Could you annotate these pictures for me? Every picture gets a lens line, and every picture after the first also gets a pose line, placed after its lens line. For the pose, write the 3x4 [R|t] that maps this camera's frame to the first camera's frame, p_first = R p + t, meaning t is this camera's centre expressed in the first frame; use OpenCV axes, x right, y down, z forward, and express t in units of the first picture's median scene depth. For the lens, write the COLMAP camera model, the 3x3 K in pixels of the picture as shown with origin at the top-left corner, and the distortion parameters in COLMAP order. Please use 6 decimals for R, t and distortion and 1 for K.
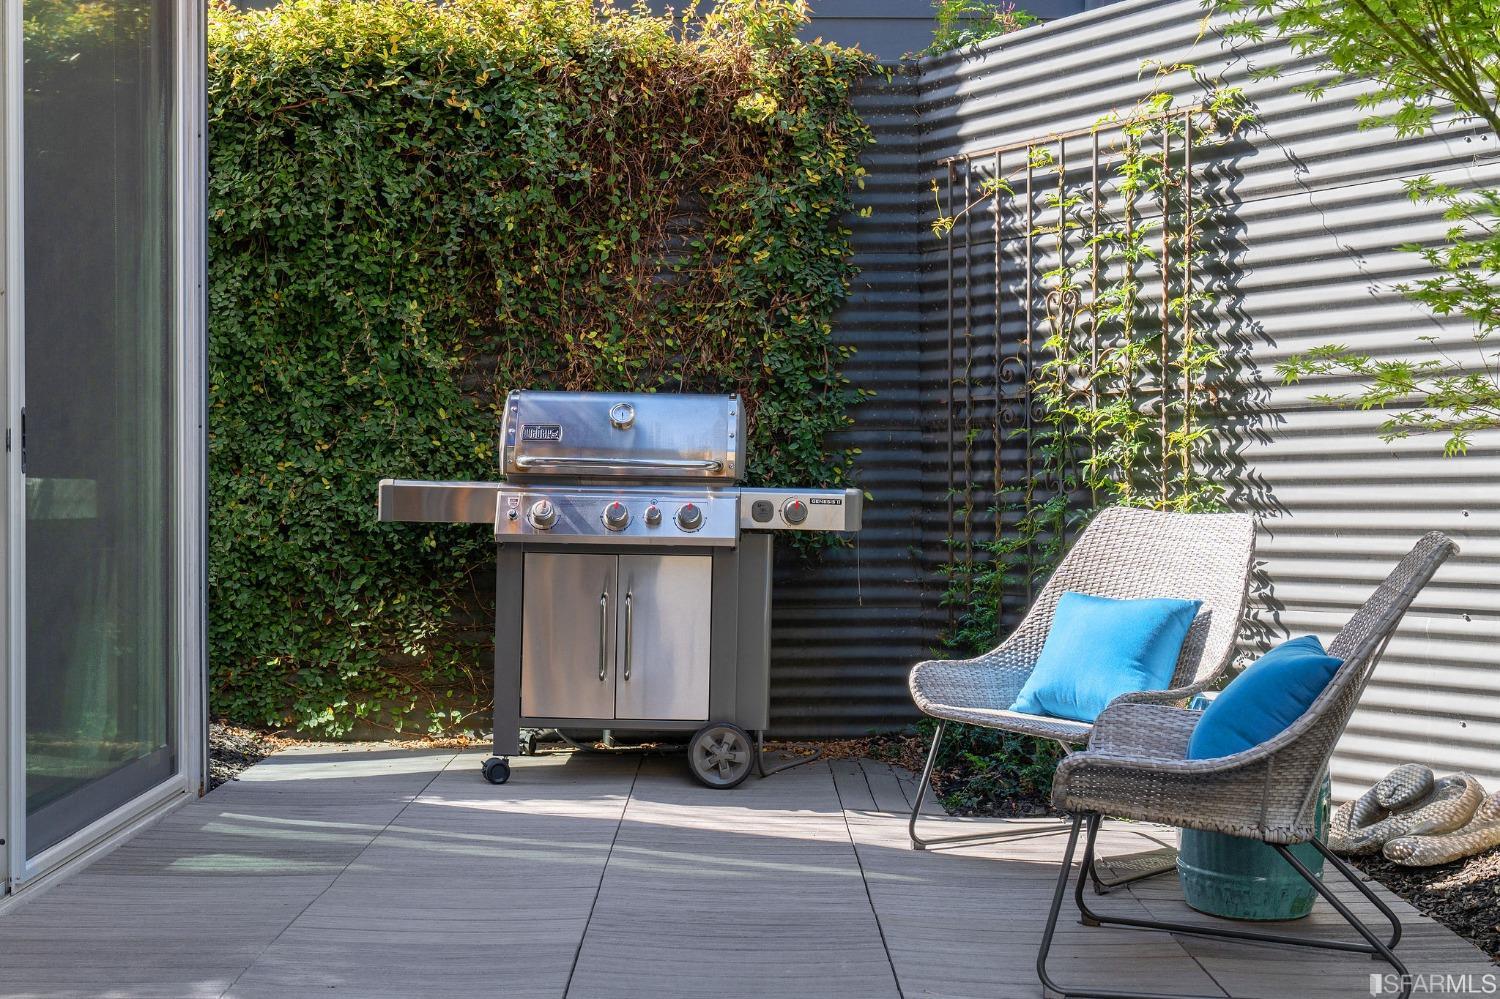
lens RADIAL K [[1882.6, 0, 732.7], [0, 1882.6, 500.1], [0, 0, 1]] dist [0.015898, 0.017097]
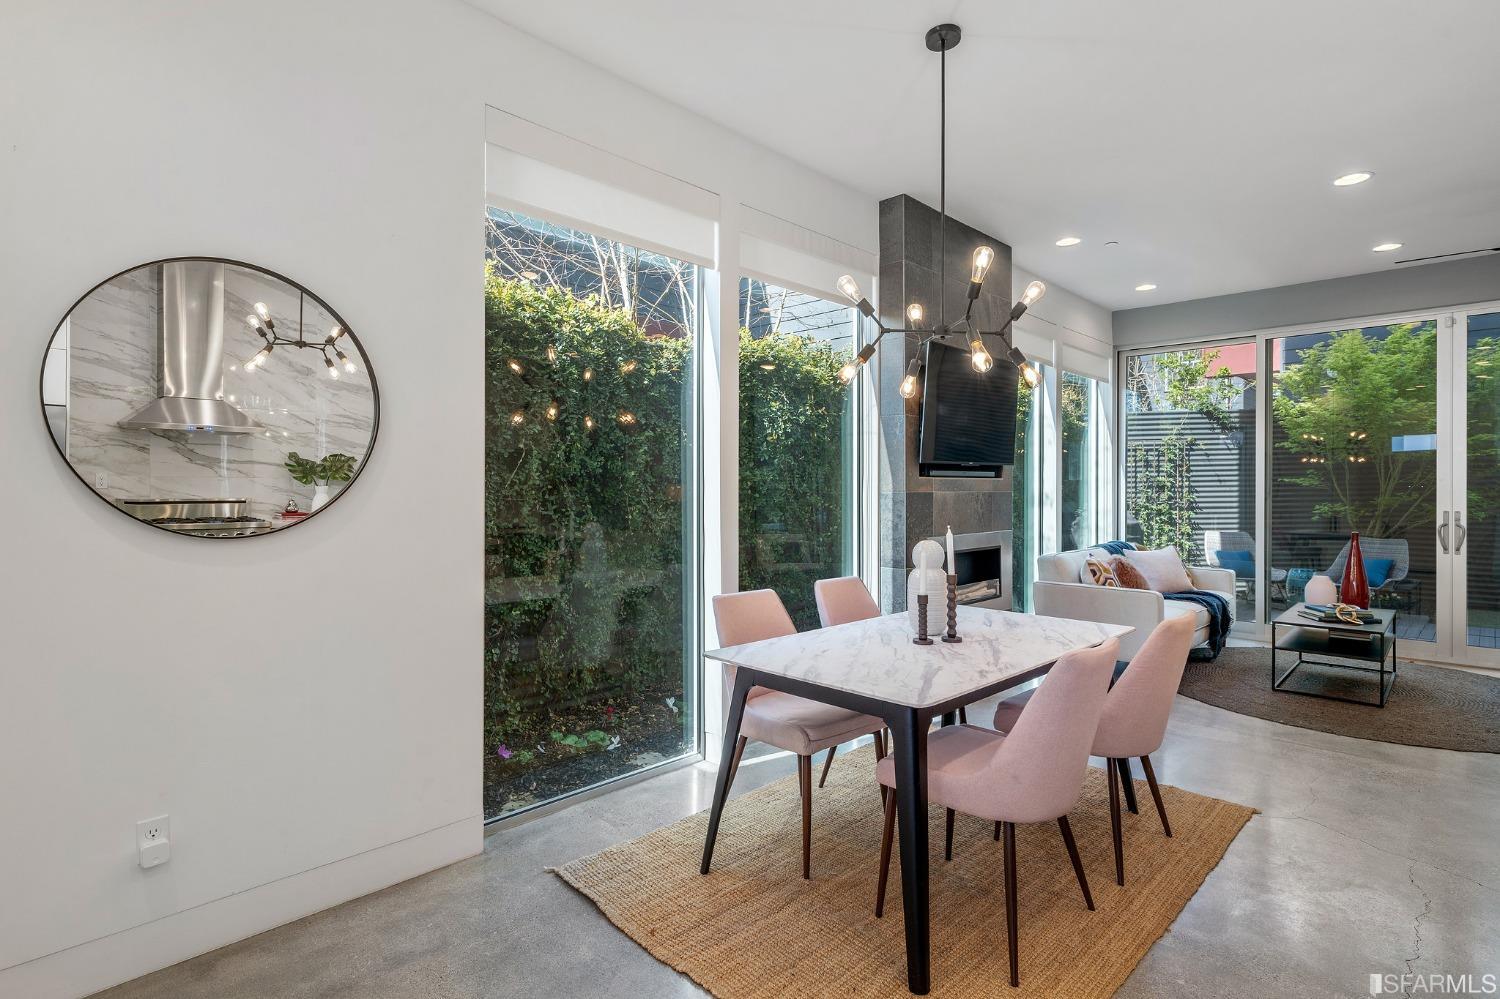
lens RADIAL K [[749.0, 0, 750.8], [0, 749.0, 496.8], [0, 0, 1]] dist [0.004870, -0.000662]
pose [[0.697369, -0.009070, 0.716654, -1.529753], [0.013625, 0.999907, -0.000603, -0.075946], [-0.716582, 0.010185, 0.697428, 0.437210]]
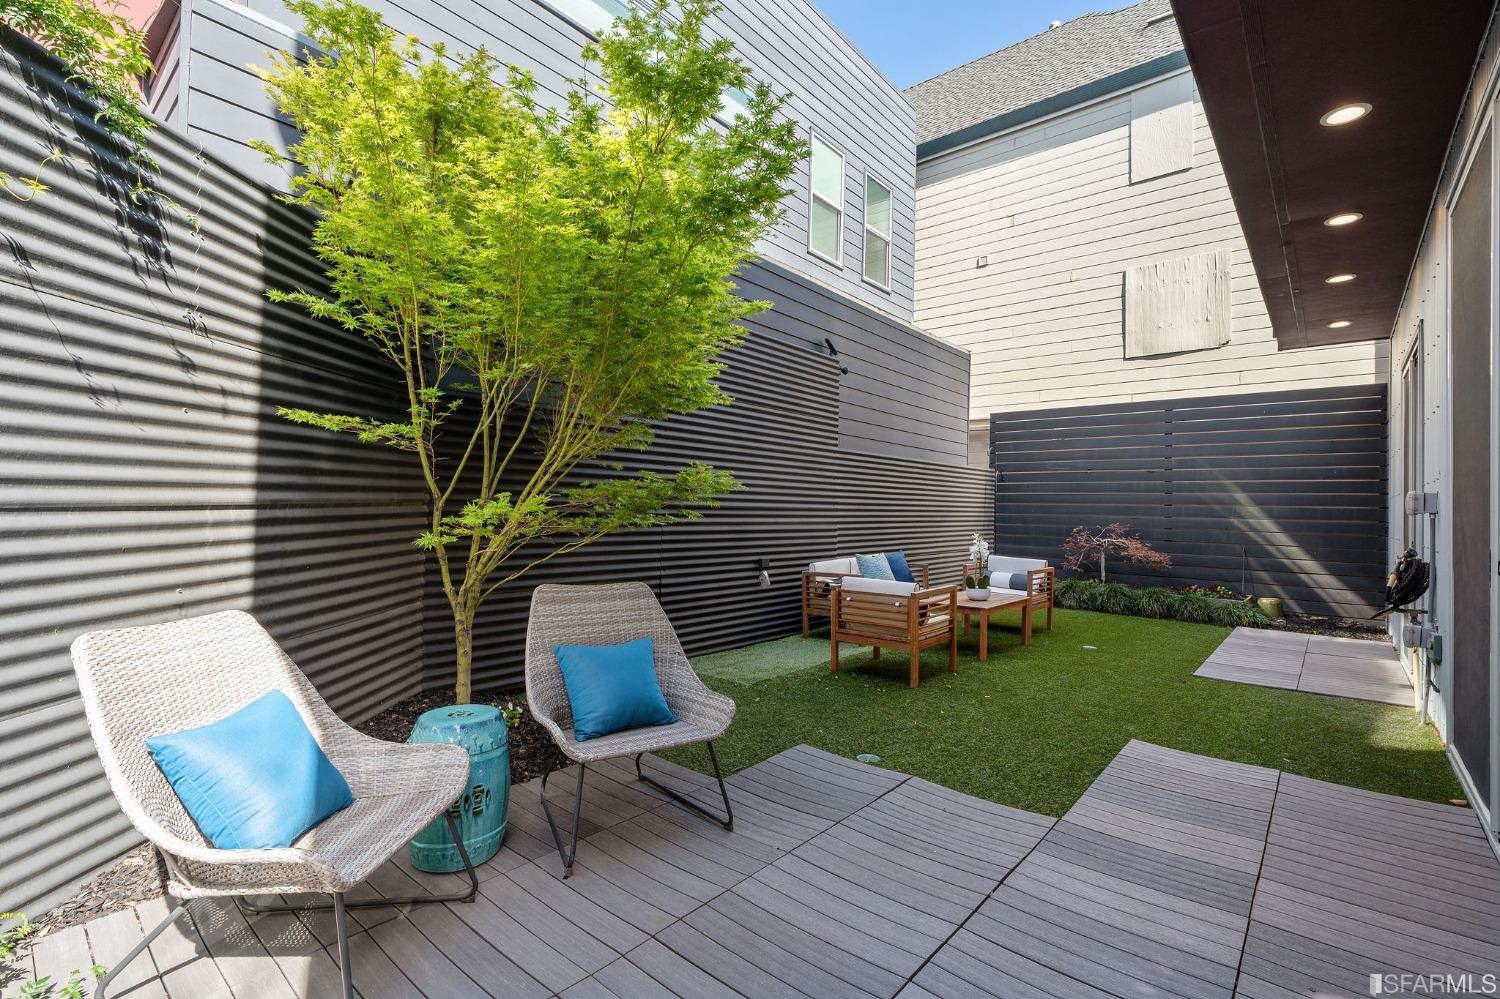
lens RADIAL K [[672.3, 0, 750.0], [0, 672.3, 499.5], [0, 0, 1]] dist [-0.001471, -0.000318]
pose [[-0.767232, -0.013136, 0.641235, -0.174301], [-0.013638, 0.999898, 0.004165, -0.050383], [-0.641224, -0.005550, -0.767334, 0.864590]]
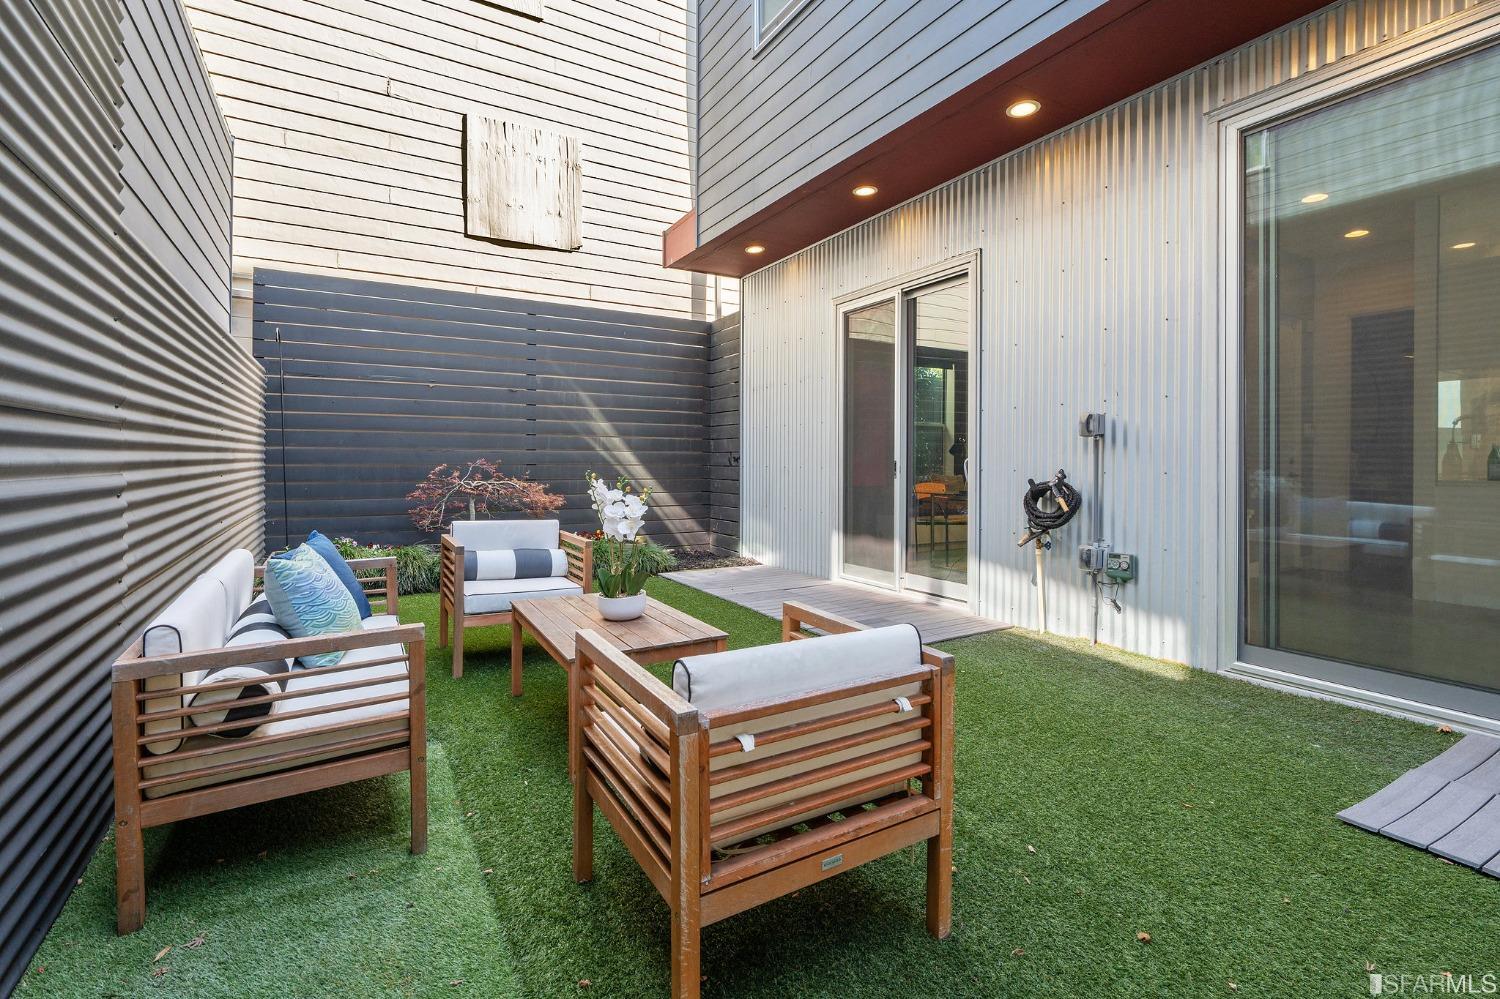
lens RADIAL K [[682.5, 0, 755.2], [0, 682.5, 463.7], [0, 0, 1]] dist [-0.001142, -0.000247]
pose [[-0.856144, -0.006390, -0.516699, 0.359366], [-0.017233, 0.999720, 0.016192, -0.019357], [0.516451, 0.022767, -0.856014, 0.348555]]
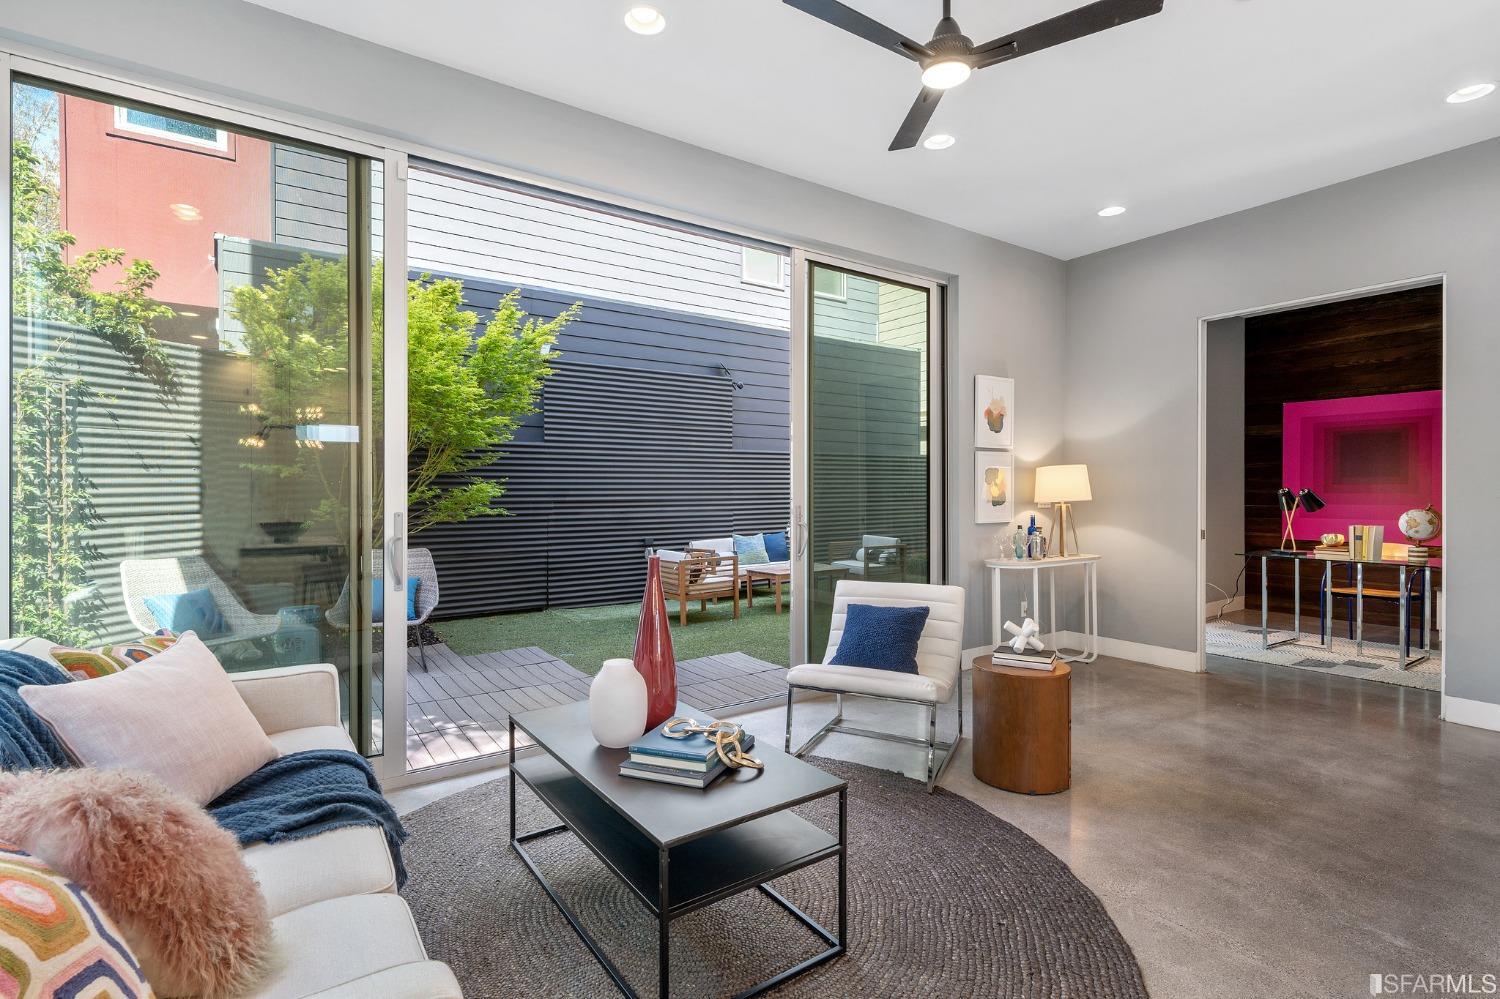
lens RADIAL K [[708.3, 0, 748.7], [0, 708.3, 490.3], [0, 0, 1]] dist [0.001784, -0.000275]
pose [[-0.567176, -0.001595, 0.823595, -0.793619], [0.016454, 0.999777, 0.013268, -0.068152], [-0.823432, 0.021077, -0.567024, 0.712452]]
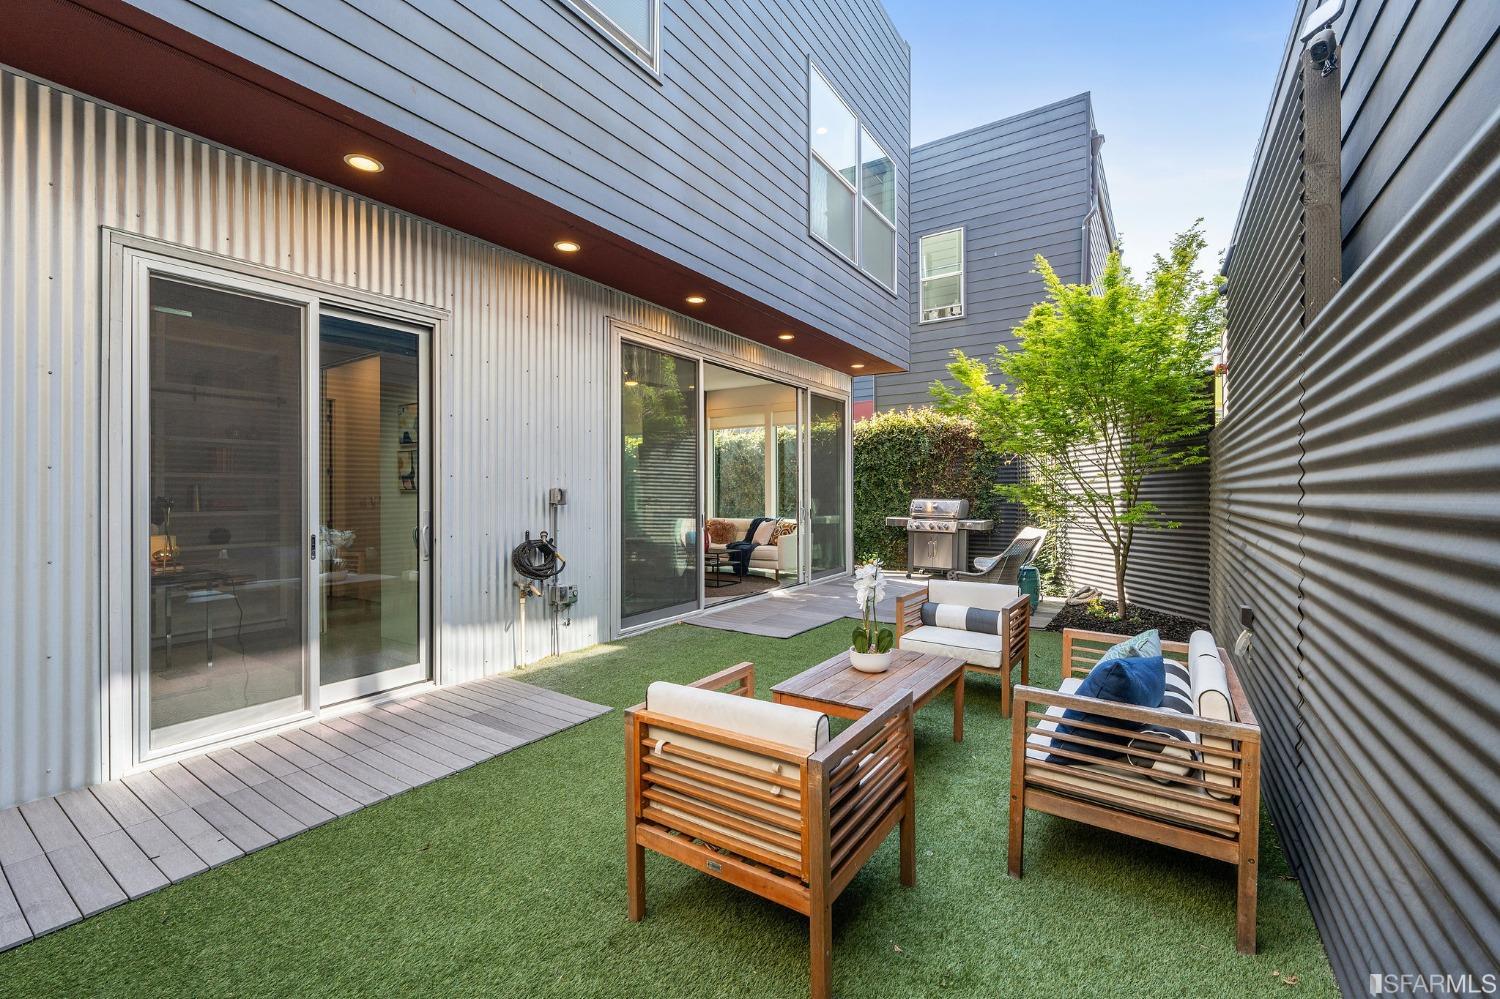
lens RADIAL K [[619.8, 0, 749.3], [0, 619.8, 490.1], [0, 0, 1]] dist [-0.001164, -0.000035]
pose [[0.830619, -0.010660, -0.556739, 0.401473], [-0.002558, 0.999733, -0.022957, -0.040869], [0.556836, 0.020493, 0.830370, -0.548960]]
